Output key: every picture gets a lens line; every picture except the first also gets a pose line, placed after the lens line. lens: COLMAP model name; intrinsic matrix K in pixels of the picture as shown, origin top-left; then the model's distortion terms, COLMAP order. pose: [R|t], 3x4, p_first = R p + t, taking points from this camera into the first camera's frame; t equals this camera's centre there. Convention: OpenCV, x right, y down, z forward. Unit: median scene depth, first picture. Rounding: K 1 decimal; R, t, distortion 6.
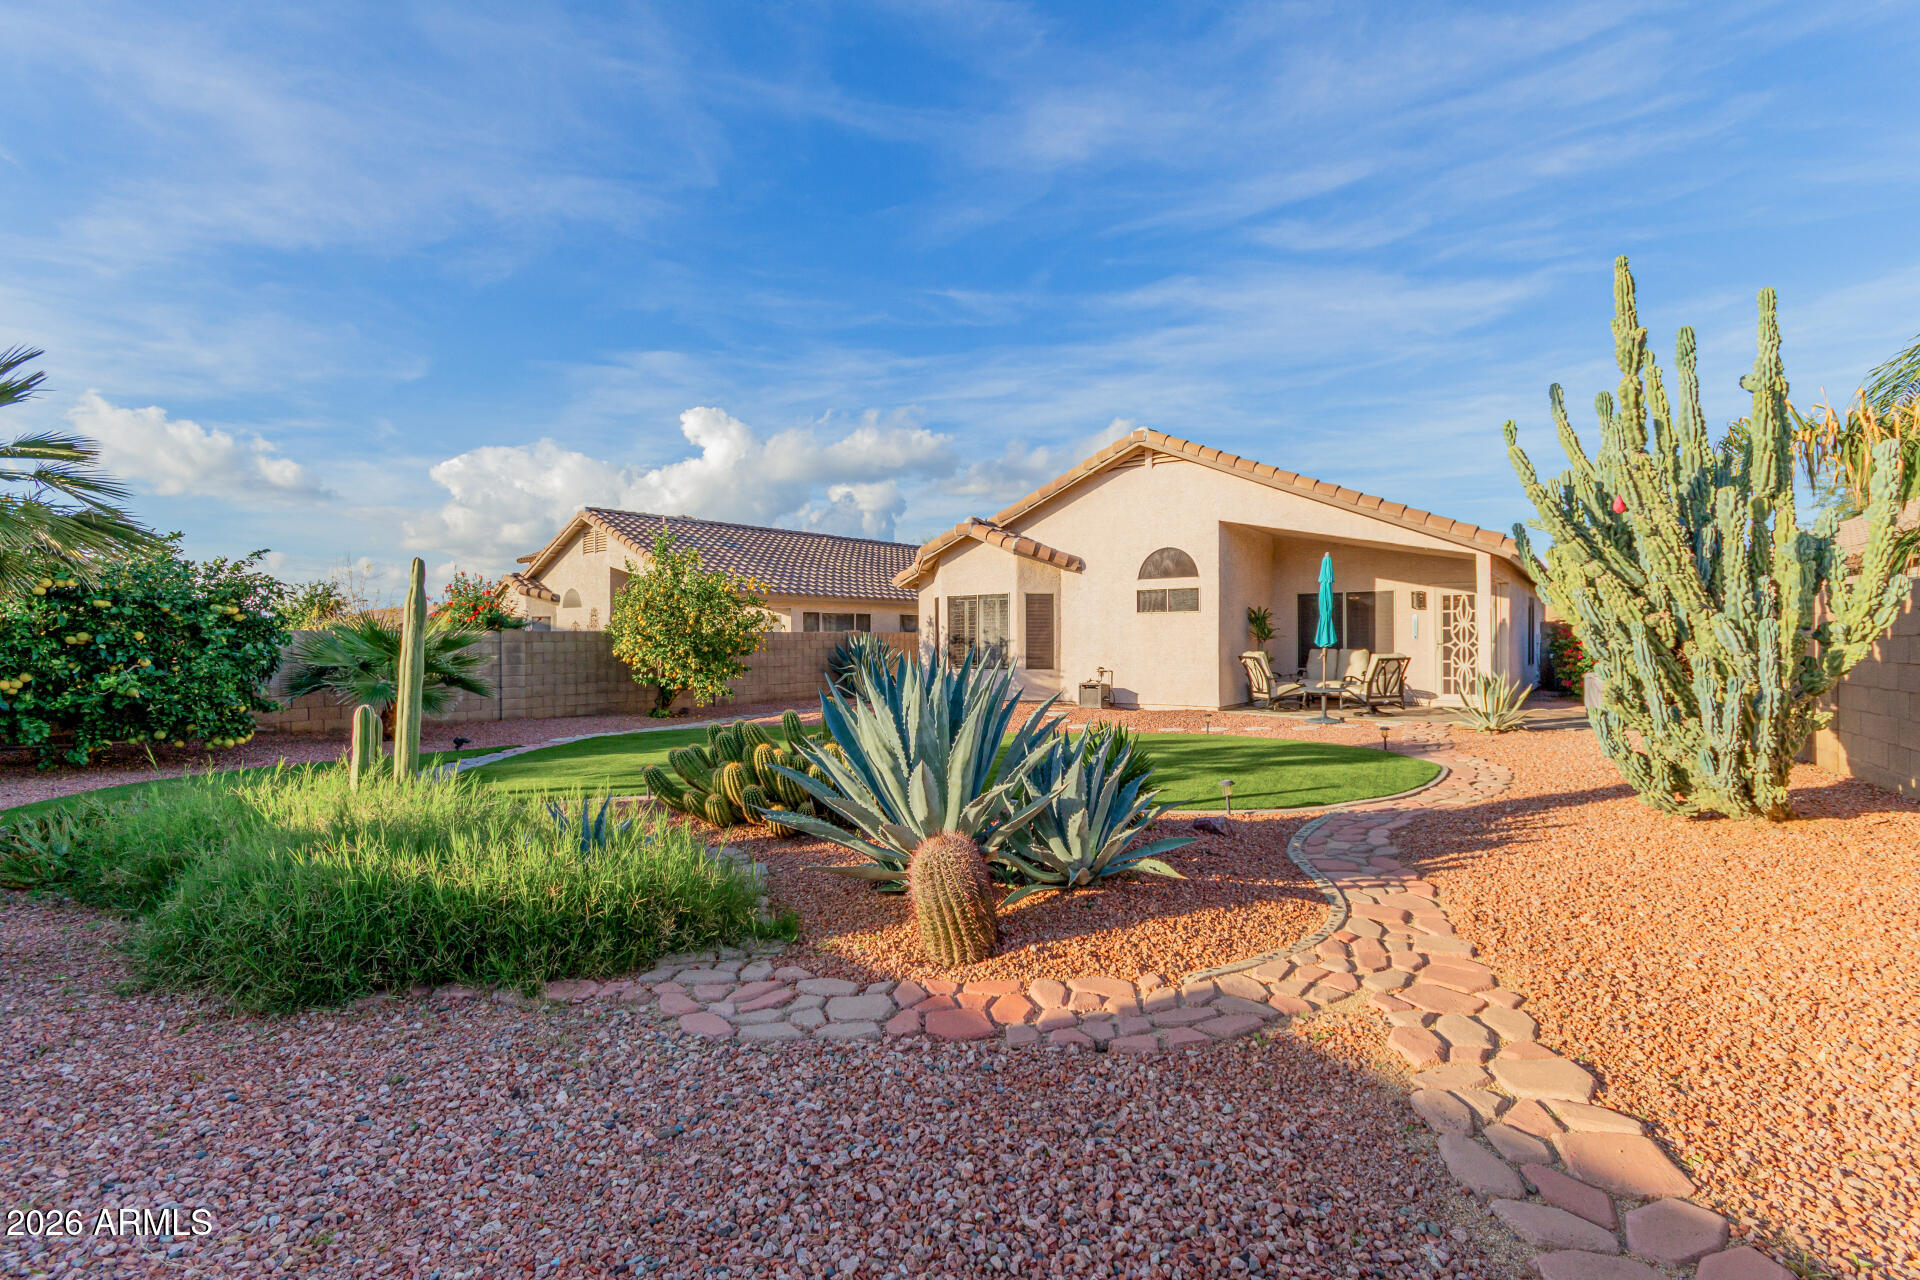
lens RADIAL K [[893.9, 0, 970.7], [0, 893.9, 641.9], [0, 0, 1]] dist [0.001878, 0.003932]
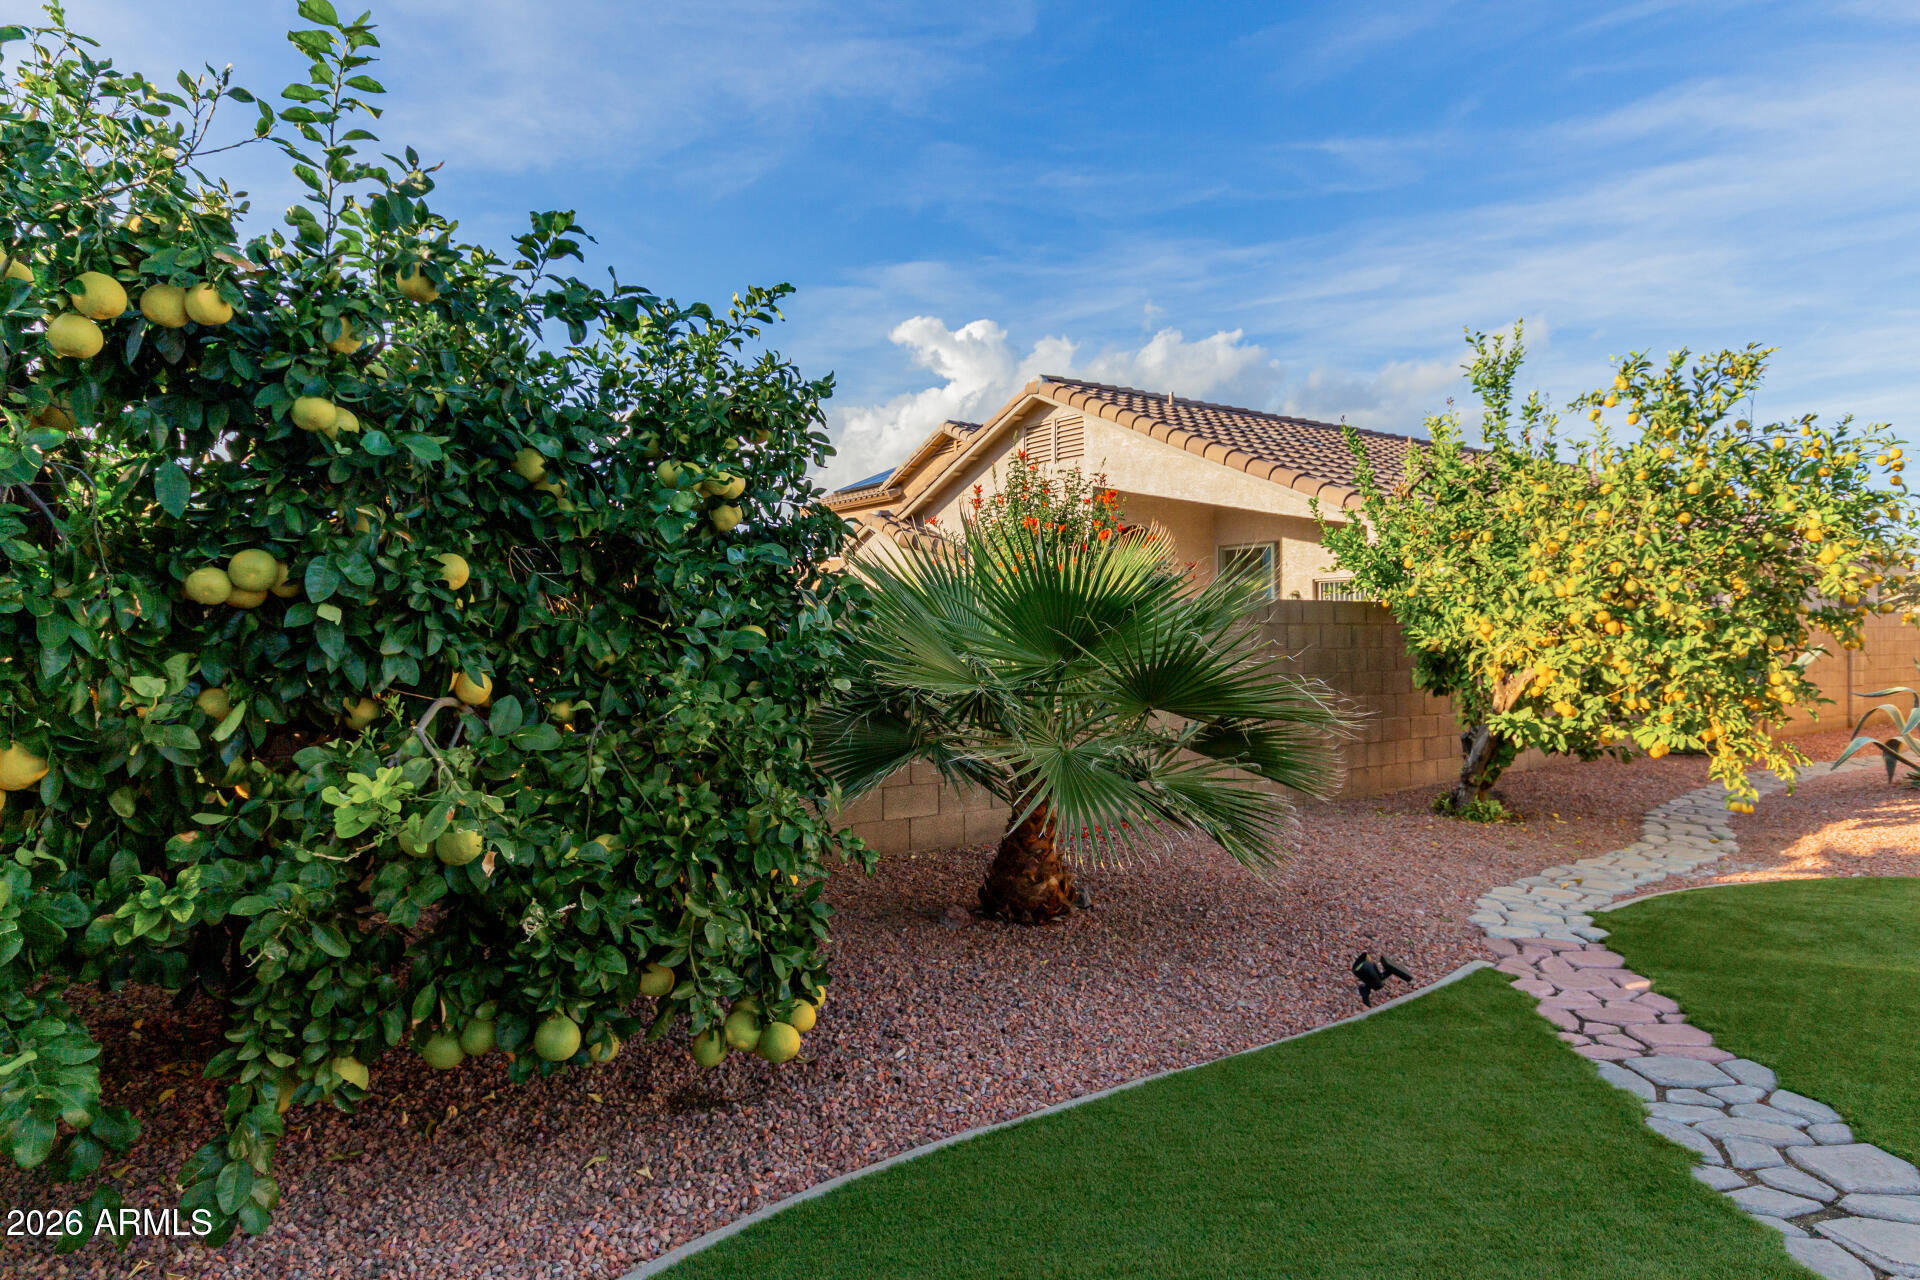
lens RADIAL K [[1024.9, 0, 961.5], [0, 1024.9, 630.0], [0, 0, 1]] dist [-0.031632, 0.000252]
pose [[0.976653, -0.002241, -0.214813, -0.730681], [0.002194, 0.999997, -0.000458, 0.008896], [0.214814, -0.000024, 0.976655, 0.759222]]
